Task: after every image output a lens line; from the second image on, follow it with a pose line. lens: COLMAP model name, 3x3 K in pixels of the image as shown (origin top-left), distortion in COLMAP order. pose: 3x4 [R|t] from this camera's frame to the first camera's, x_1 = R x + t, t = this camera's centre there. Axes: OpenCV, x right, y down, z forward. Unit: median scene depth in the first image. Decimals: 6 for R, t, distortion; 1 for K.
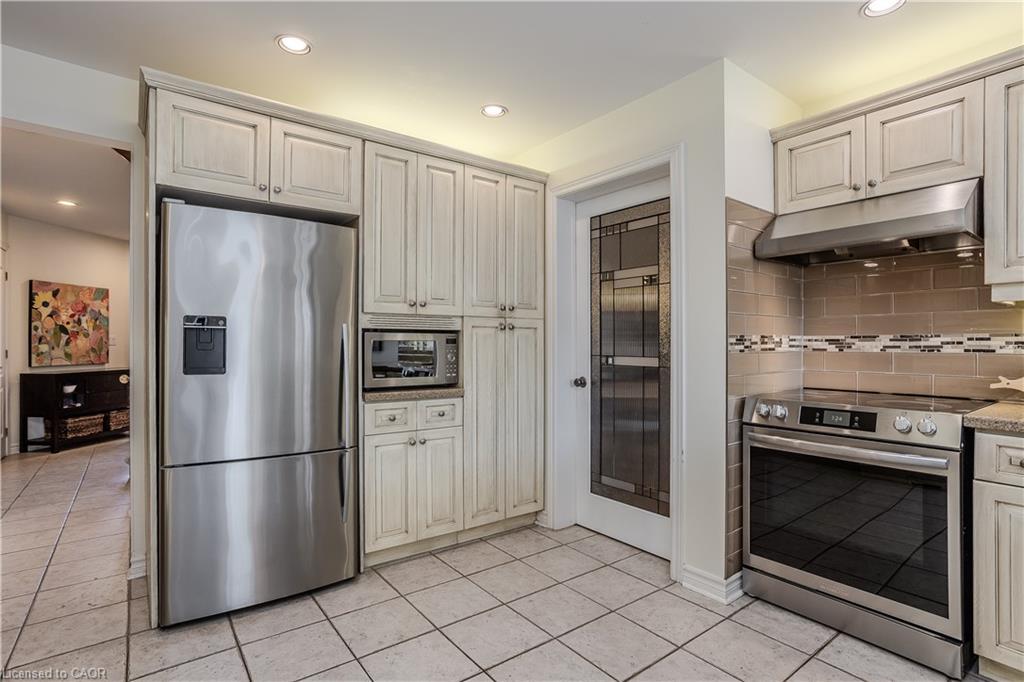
lens RADIAL K [[527.2, 0, 504.3], [0, 527.2, 343.2], [0, 0, 1]] dist [-0.063804, 0.039087]
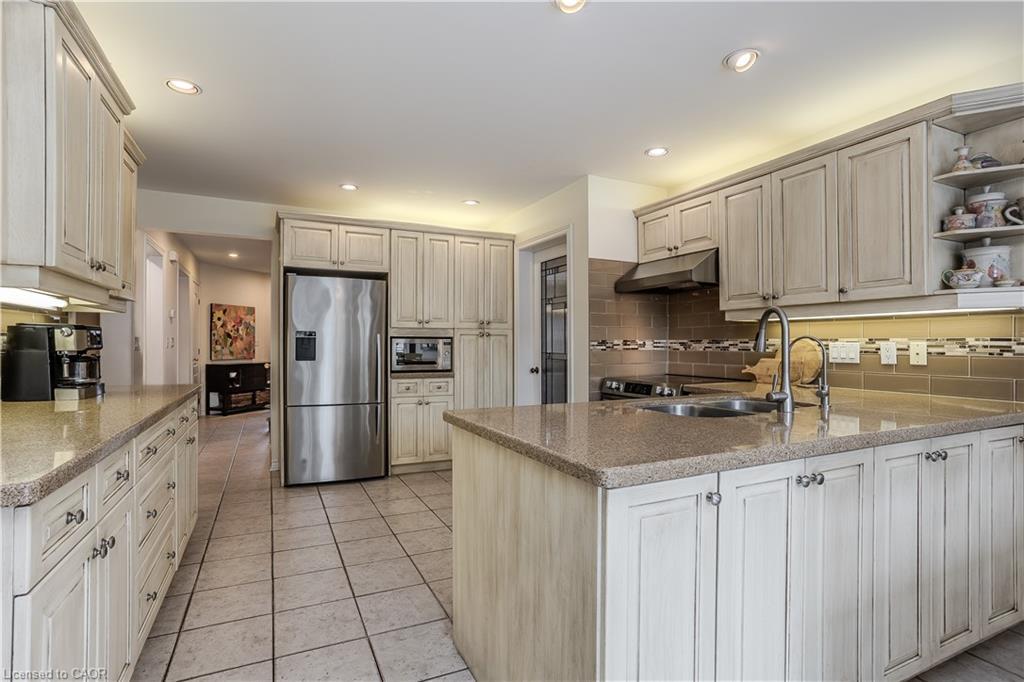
lens RADIAL K [[527.2, 0, 504.3], [0, 527.2, 343.2], [0, 0, 1]] dist [-0.063804, 0.039087]
pose [[0.980918, -0.000163, -0.194422, 0.417788], [-0.000177, 0.999998, -0.001734, -0.002433], [0.194422, 0.001735, 0.980916, -0.612396]]
